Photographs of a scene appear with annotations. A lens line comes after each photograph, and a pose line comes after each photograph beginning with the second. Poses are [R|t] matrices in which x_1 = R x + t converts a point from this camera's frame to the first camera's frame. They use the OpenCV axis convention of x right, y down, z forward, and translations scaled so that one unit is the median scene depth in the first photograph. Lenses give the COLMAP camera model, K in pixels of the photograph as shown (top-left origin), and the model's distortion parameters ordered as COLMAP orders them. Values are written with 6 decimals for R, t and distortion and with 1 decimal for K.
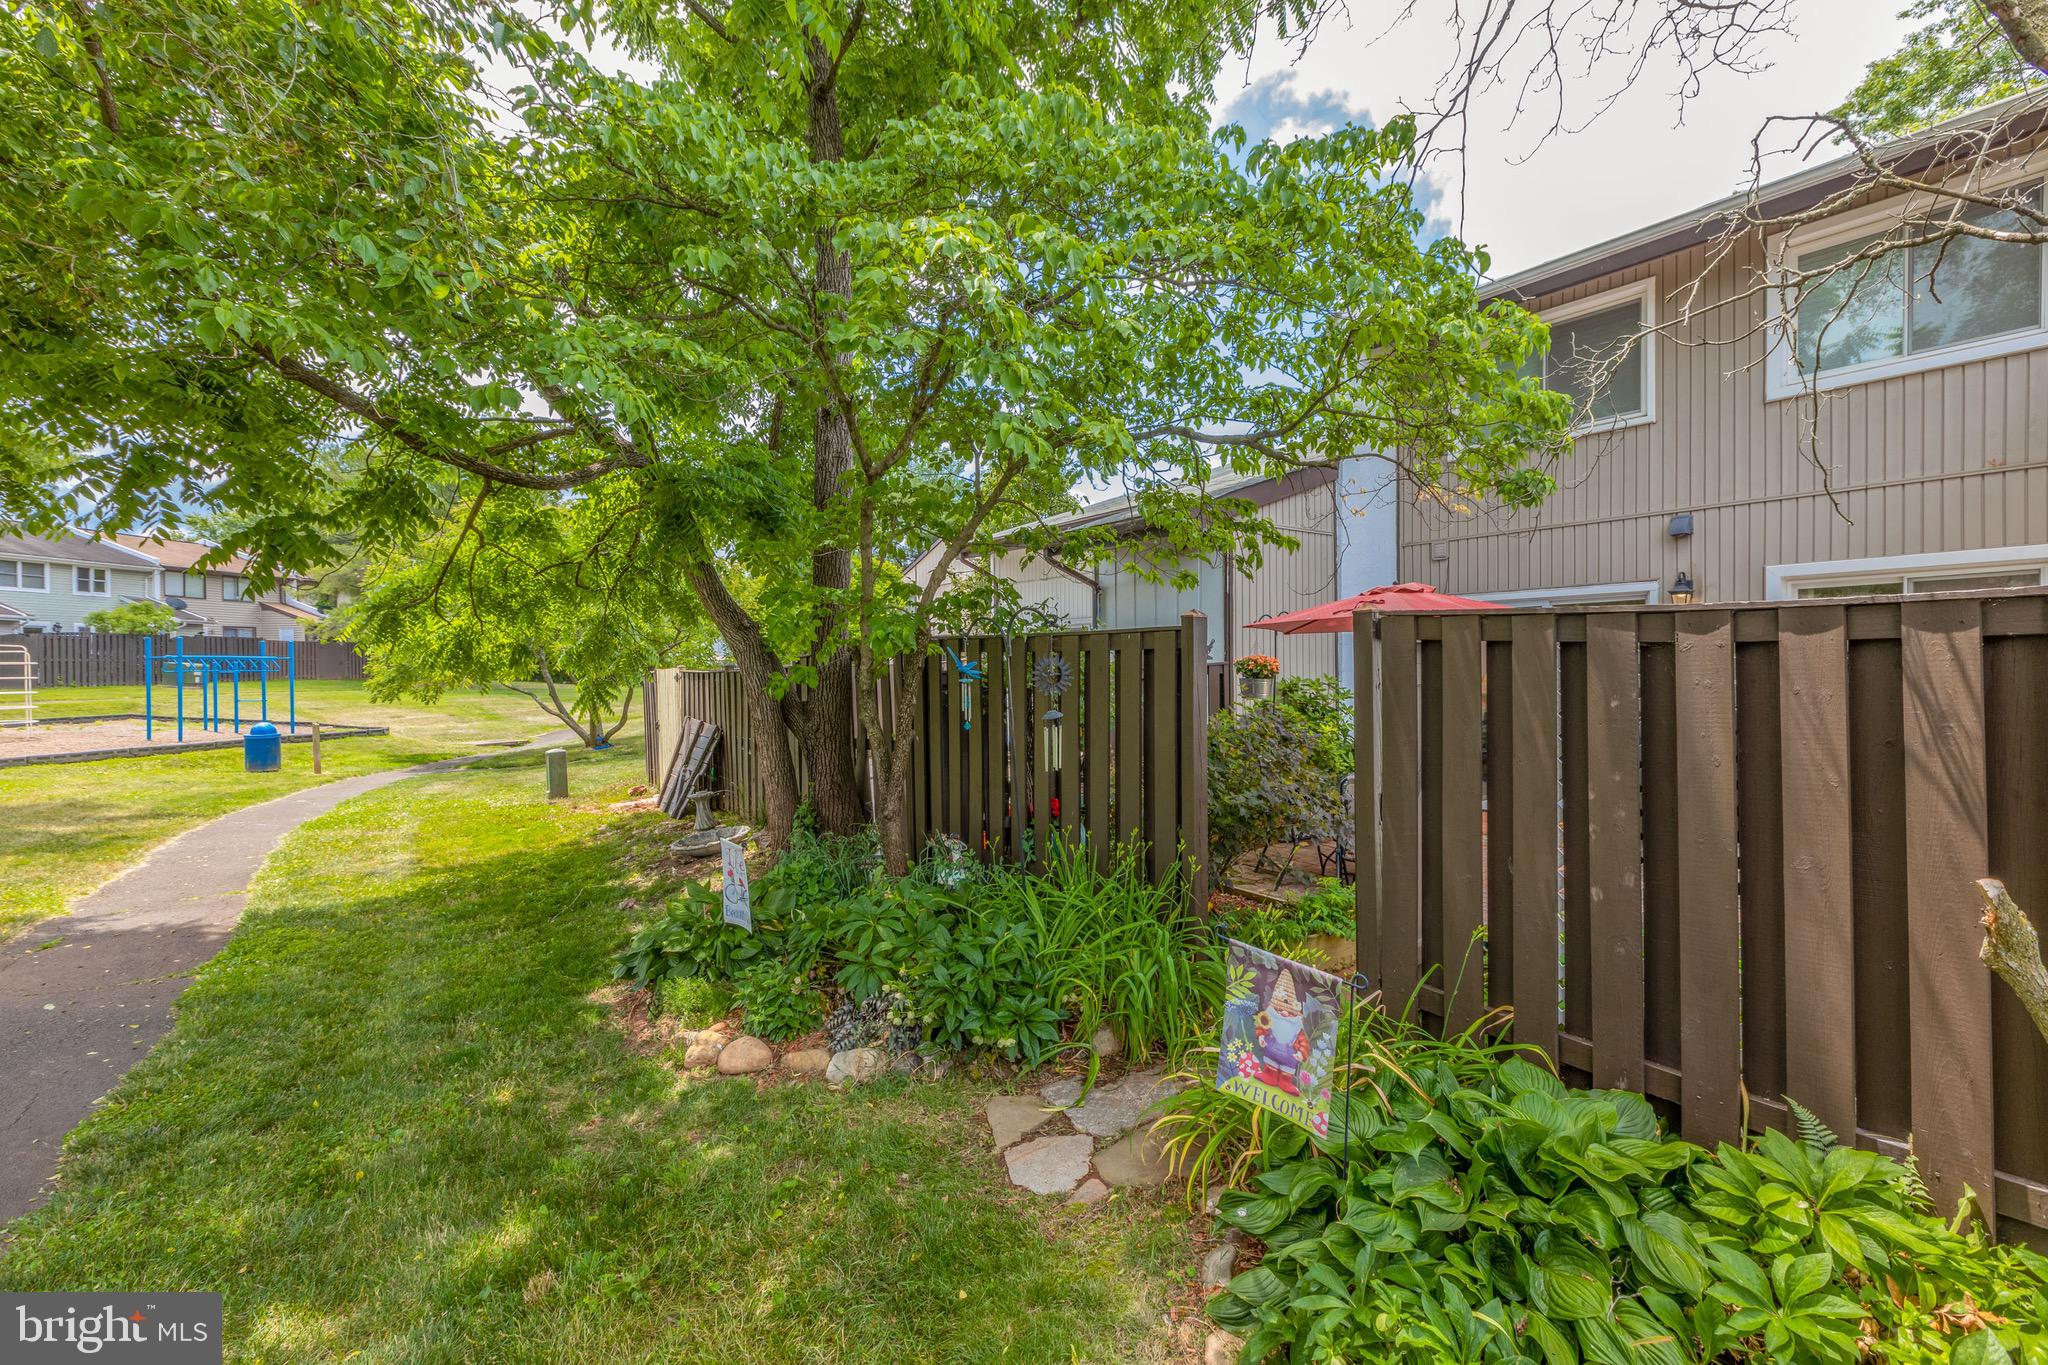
lens RADIAL K [[904.3, 0, 1028.4], [0, 904.3, 681.4], [0, 0, 1]] dist [0.001686, -0.001529]
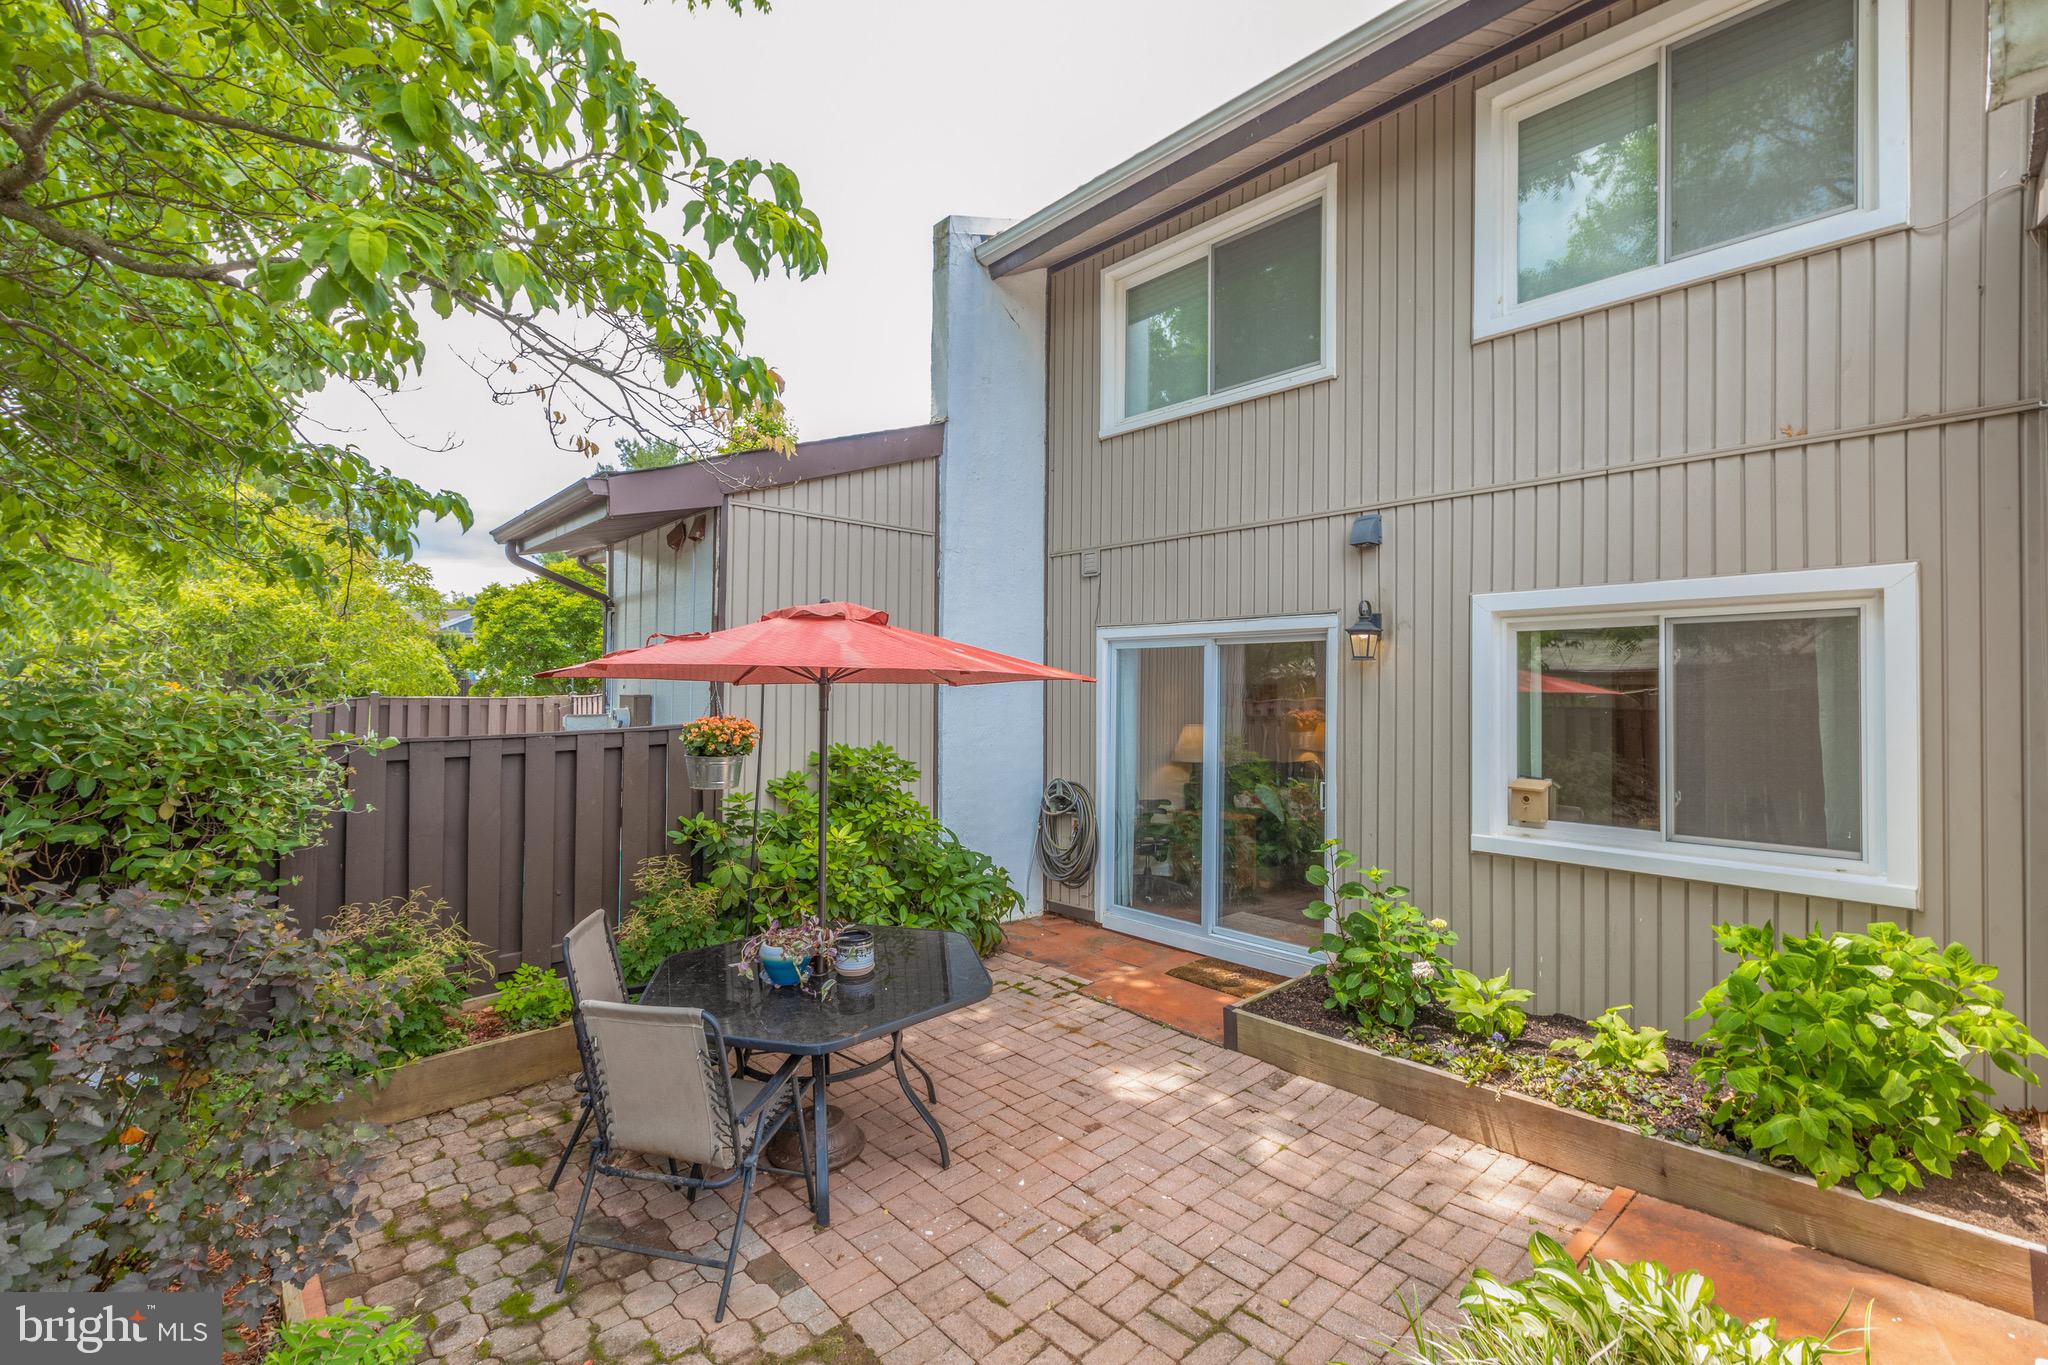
lens RADIAL K [[904.3, 0, 1019.9], [0, 904.3, 683.5], [0, 0, 1]] dist [0.001686, -0.001529]
pose [[0.993331, 0.008303, 0.114996, 0.418979], [-0.006543, 0.999856, -0.015676, -0.051432], [-0.115109, 0.014819, 0.993242, 0.395234]]
